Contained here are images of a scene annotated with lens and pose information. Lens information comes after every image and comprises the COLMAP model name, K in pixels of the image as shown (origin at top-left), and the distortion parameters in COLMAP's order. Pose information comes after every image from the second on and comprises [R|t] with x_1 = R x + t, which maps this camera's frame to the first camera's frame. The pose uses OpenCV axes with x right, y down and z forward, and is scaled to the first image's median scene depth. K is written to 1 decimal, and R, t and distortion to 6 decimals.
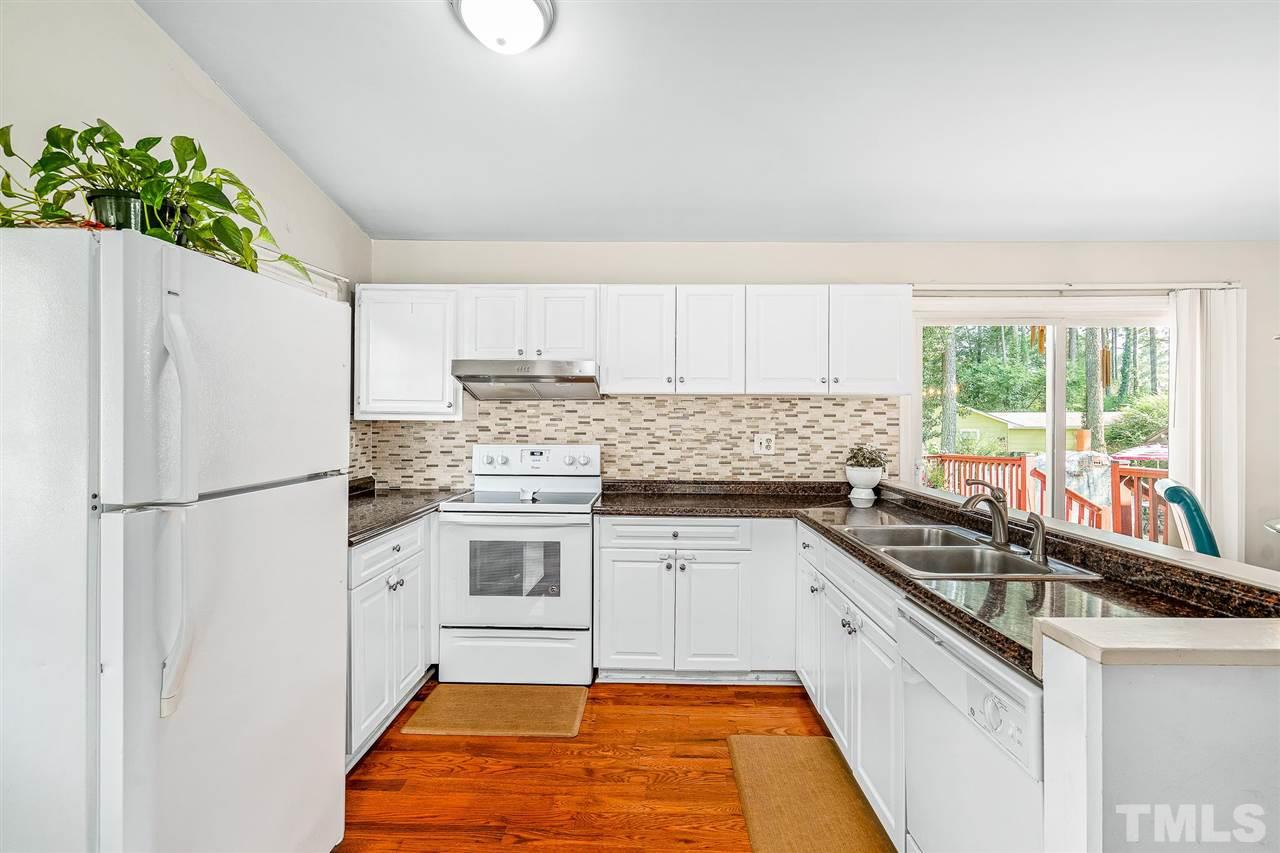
lens RADIAL K [[594.4, 0, 640.0], [0, 594.4, 426.5], [0, 0, 1]] dist [-0.002177, -0.000308]
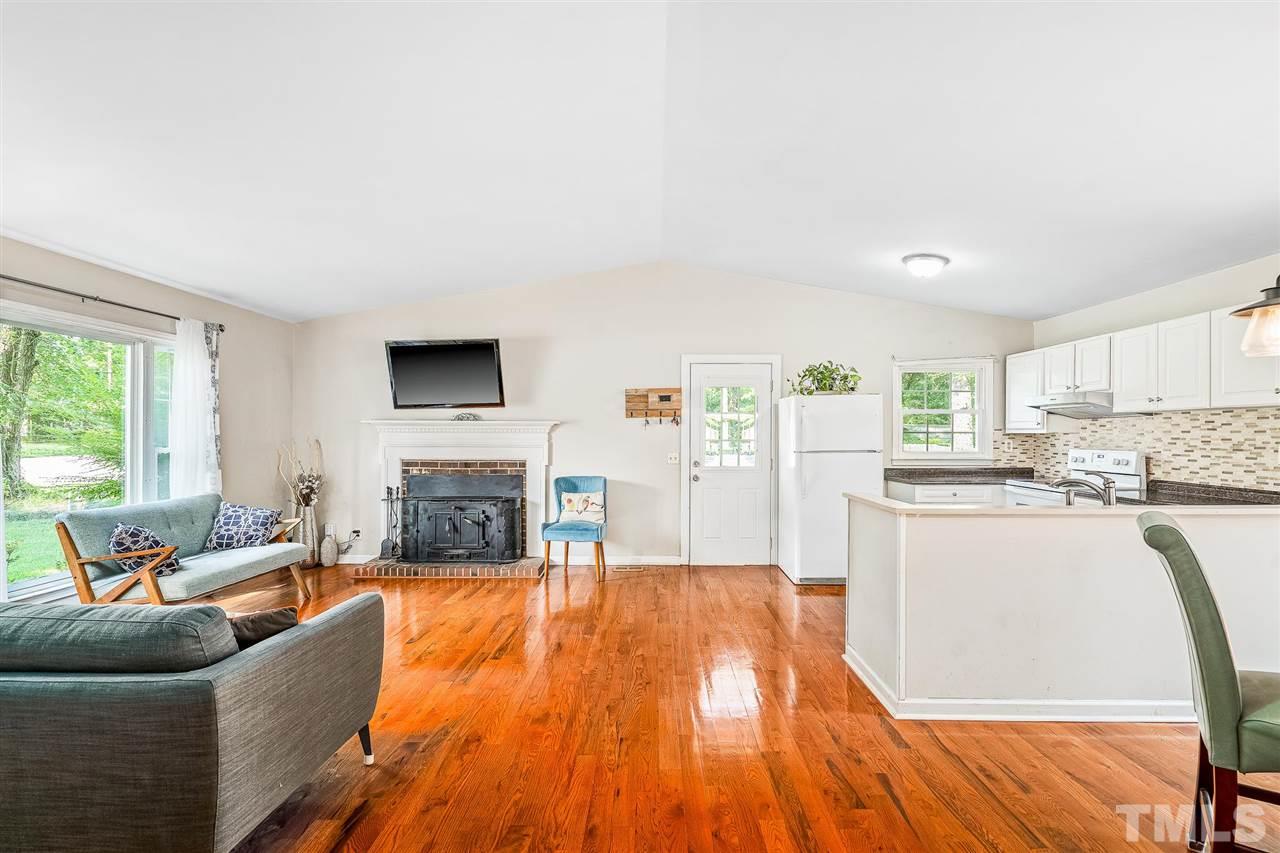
lens RADIAL K [[593.6, 0, 644.0], [0, 593.6, 432.7], [0, 0, 1]] dist [0.001945, -0.000020]
pose [[0.000082, -0.007555, -0.999971, 1.195644], [-0.004466, 0.999961, -0.007555, 0.005126], [0.999990, 0.004466, 0.000049, -0.070693]]
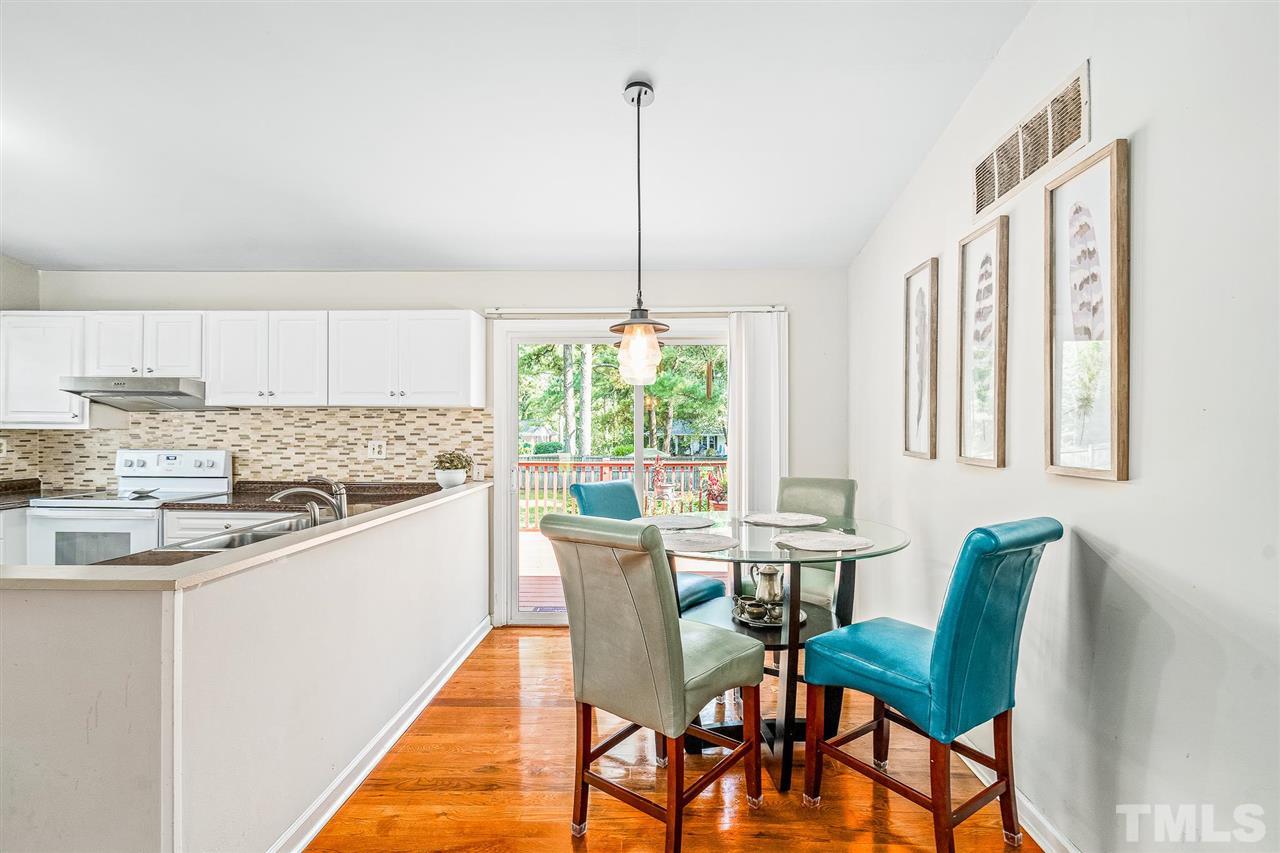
lens RADIAL K [[593.6, 0, 644.0], [0, 593.6, 432.7], [0, 0, 1]] dist [0.001945, -0.000020]
pose [[0.999919, -0.001403, -0.012616, 0.733941], [0.001372, 0.999996, -0.002407, 0.000806], [0.012619, 0.002390, 0.999918, -0.128678]]
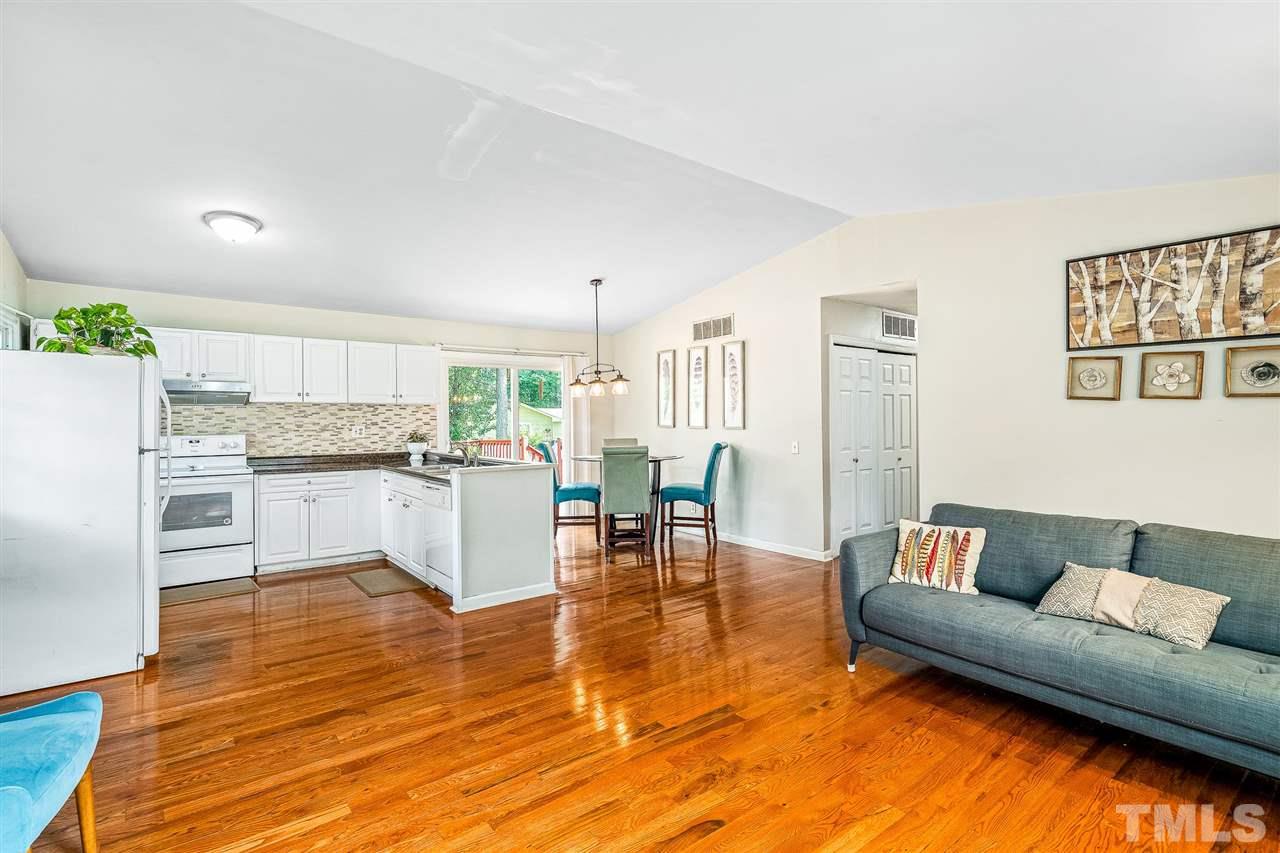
lens RADIAL K [[617.1, 0, 644.5], [0, 617.1, 417.4], [0, 0, 1]] dist [0.002715, 0.000367]
pose [[0.775480, -0.008552, 0.631314, -0.270425], [0.013062, 0.999912, -0.002500, 0.003324], [-0.631237, 0.010185, 0.775523, -0.885956]]
